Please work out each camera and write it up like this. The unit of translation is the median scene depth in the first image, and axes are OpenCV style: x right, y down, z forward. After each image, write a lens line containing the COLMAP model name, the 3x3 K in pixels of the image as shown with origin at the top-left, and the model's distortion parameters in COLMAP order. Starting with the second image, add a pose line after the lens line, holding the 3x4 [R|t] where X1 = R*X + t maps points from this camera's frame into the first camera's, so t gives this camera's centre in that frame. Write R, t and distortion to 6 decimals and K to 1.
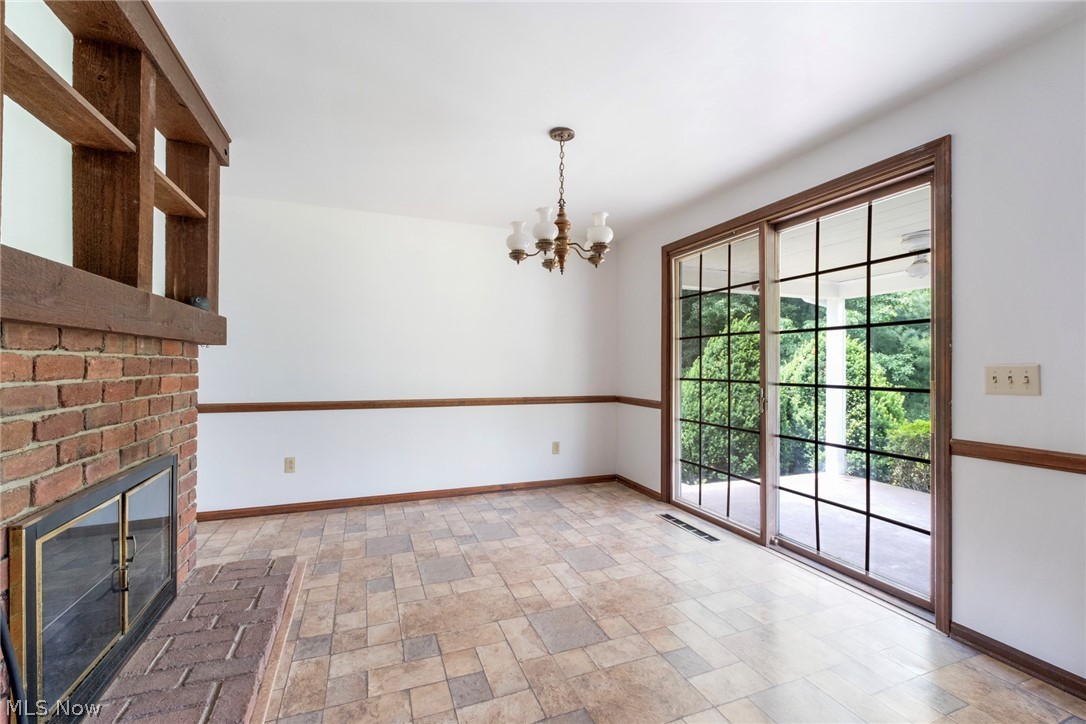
lens RADIAL K [[457.0, 0, 547.7], [0, 457.0, 359.8], [0, 0, 1]] dist [-0.003059, -0.000263]
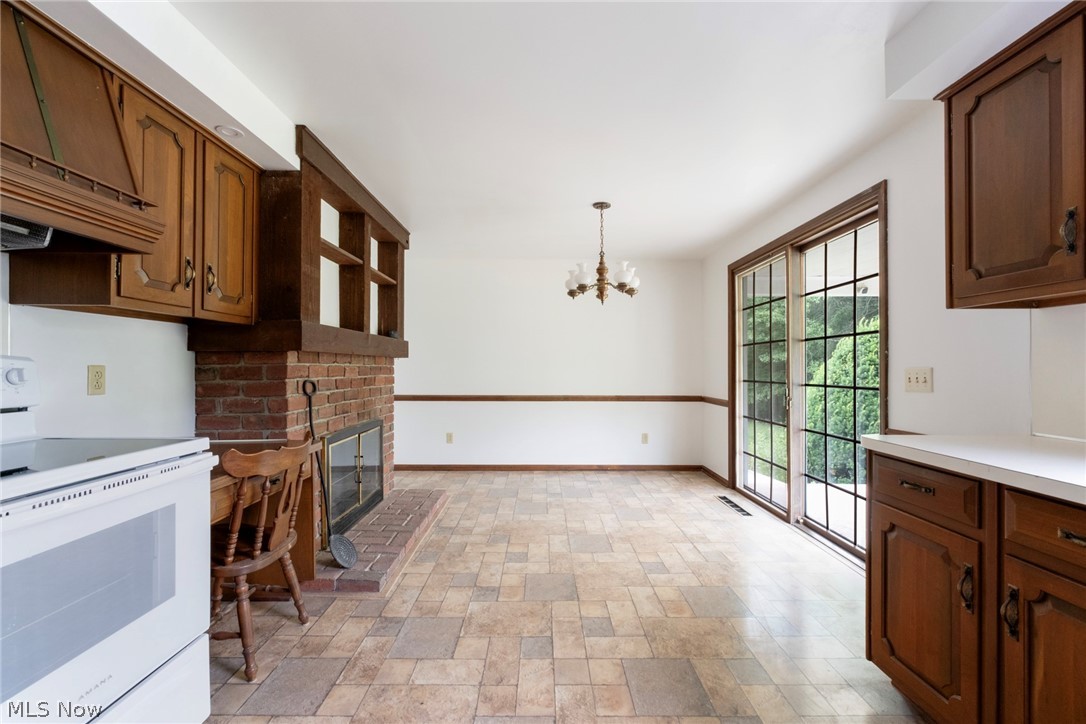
lens RADIAL K [[463.1, 0, 538.2], [0, 463.1, 361.3], [0, 0, 1]] dist [-0.002261, 0.000396]
pose [[0.926127, -0.010321, -0.377070, 0.387996], [0.008422, 0.999942, -0.006683, -0.005210], [0.377117, 0.003014, 0.926161, -0.401846]]
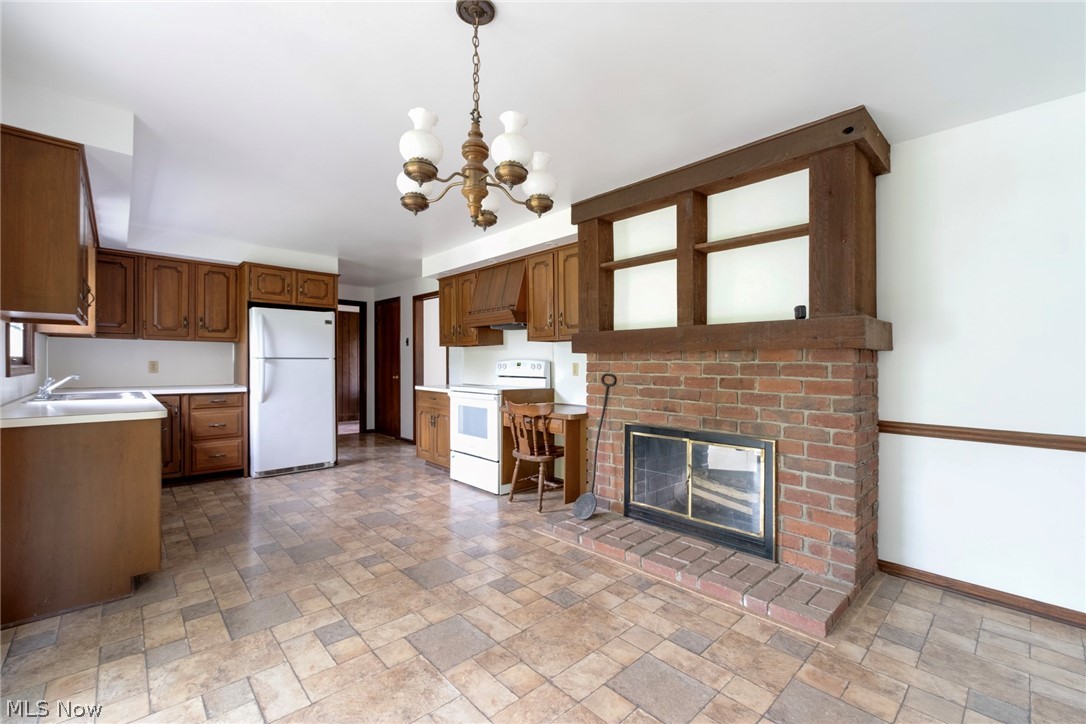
lens RADIAL K [[453.7, 0, 542.9], [0, 453.7, 369.9], [0, 0, 1]] dist [-0.001376, 0.000106]
pose [[-0.932091, -0.005531, -0.362182, 0.172574], [-0.007278, 0.999968, 0.003459, 0.011387], [0.362151, 0.005860, -0.932101, 1.631014]]
